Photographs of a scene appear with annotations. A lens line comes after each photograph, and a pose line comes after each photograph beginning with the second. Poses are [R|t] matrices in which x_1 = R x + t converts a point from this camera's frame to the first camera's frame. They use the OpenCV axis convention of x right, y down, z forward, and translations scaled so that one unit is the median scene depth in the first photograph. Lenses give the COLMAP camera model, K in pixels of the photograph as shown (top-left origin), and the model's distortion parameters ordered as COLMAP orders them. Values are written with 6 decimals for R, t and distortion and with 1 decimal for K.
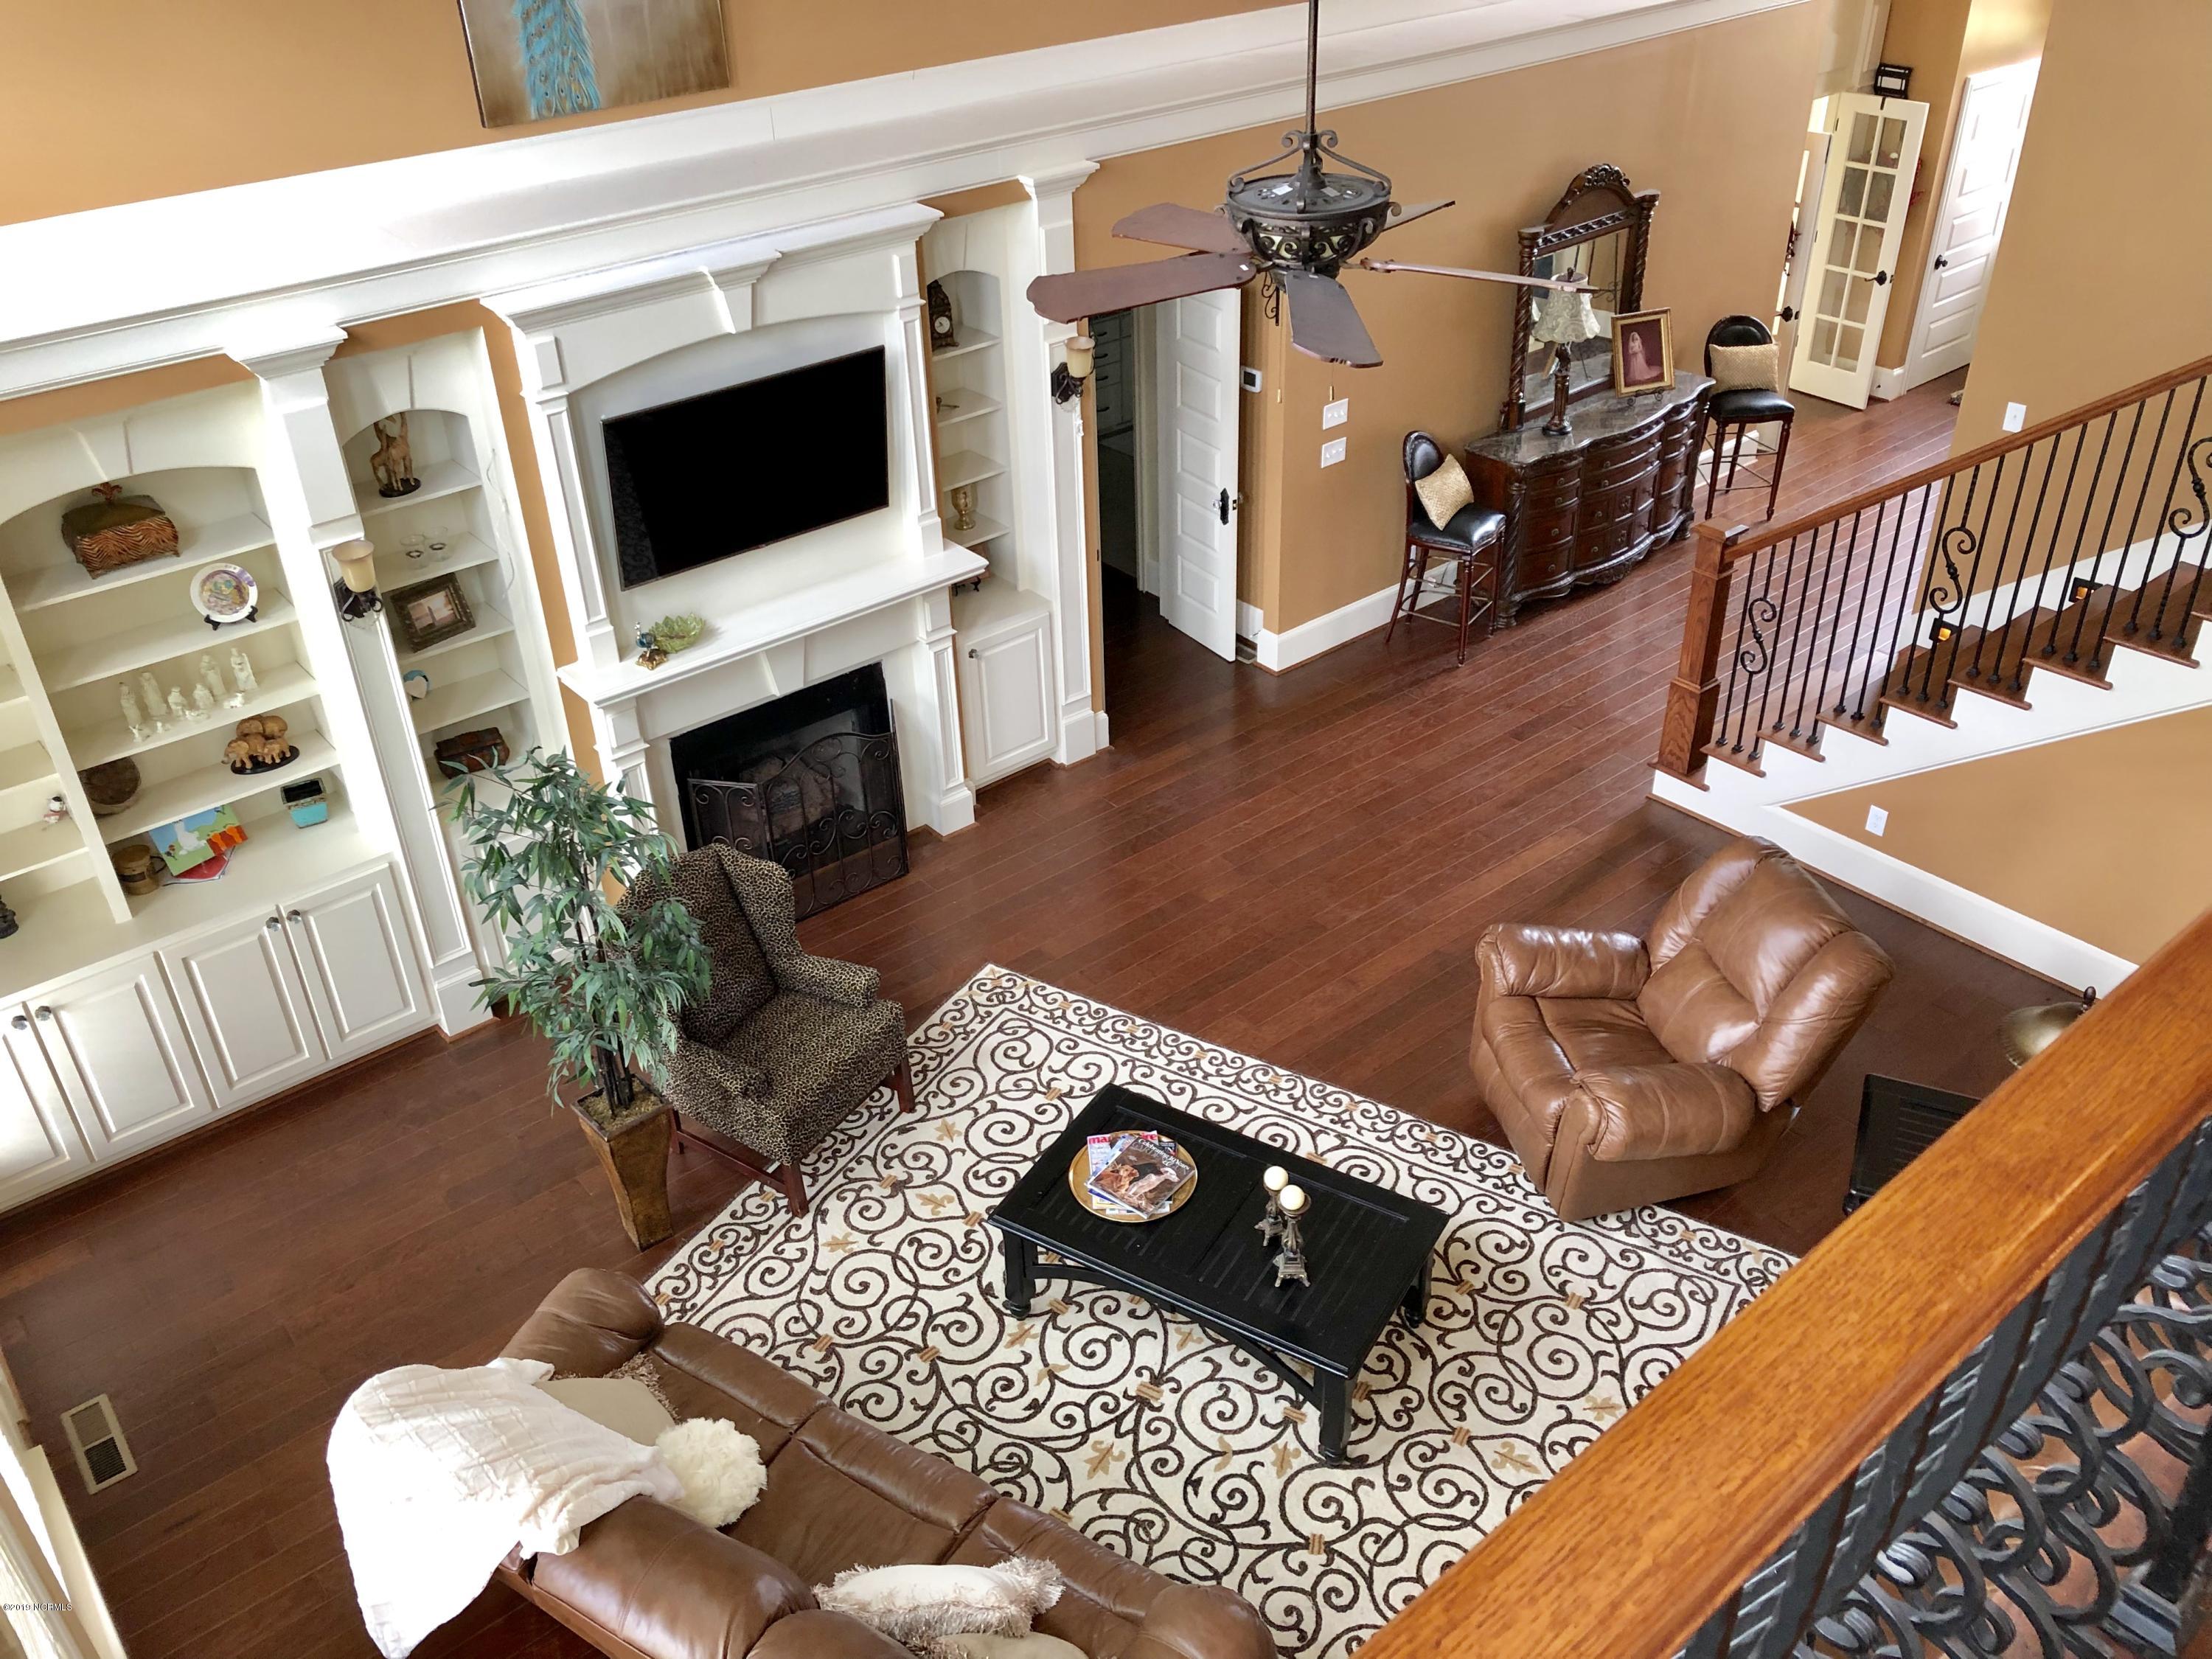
lens RADIAL K [[1808.7, 0, 1094.6], [0, 1808.7, 813.7], [0, 0, 1]] dist [0.010103, -0.001861]
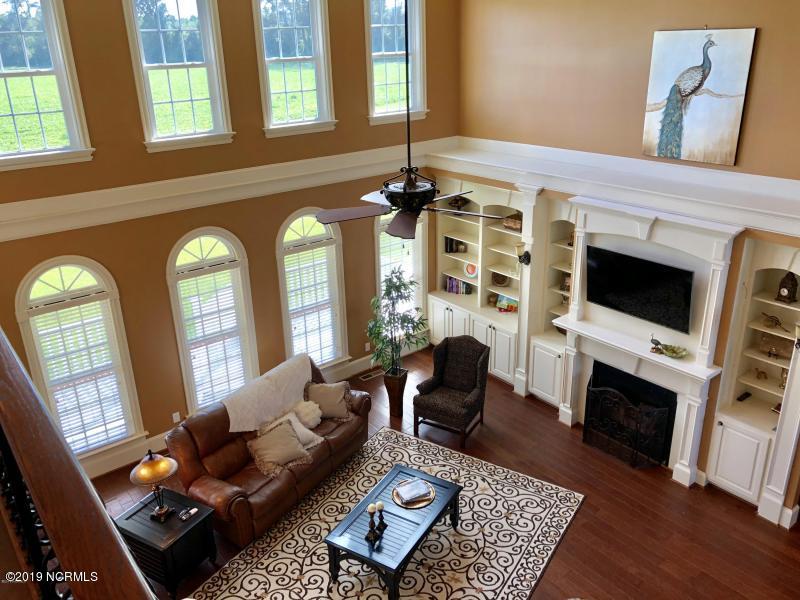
lens RADIAL K [[654.1, 0, 395.9], [0, 654.1, 294.3], [0, 0, 1]] dist [0.010103, -0.001861]
pose [[-0.018120, 0.395148, -0.918439, 0.522888], [-0.514405, 0.784003, 0.347457, -0.247032], [0.857356, 0.478745, 0.189060, 0.375941]]
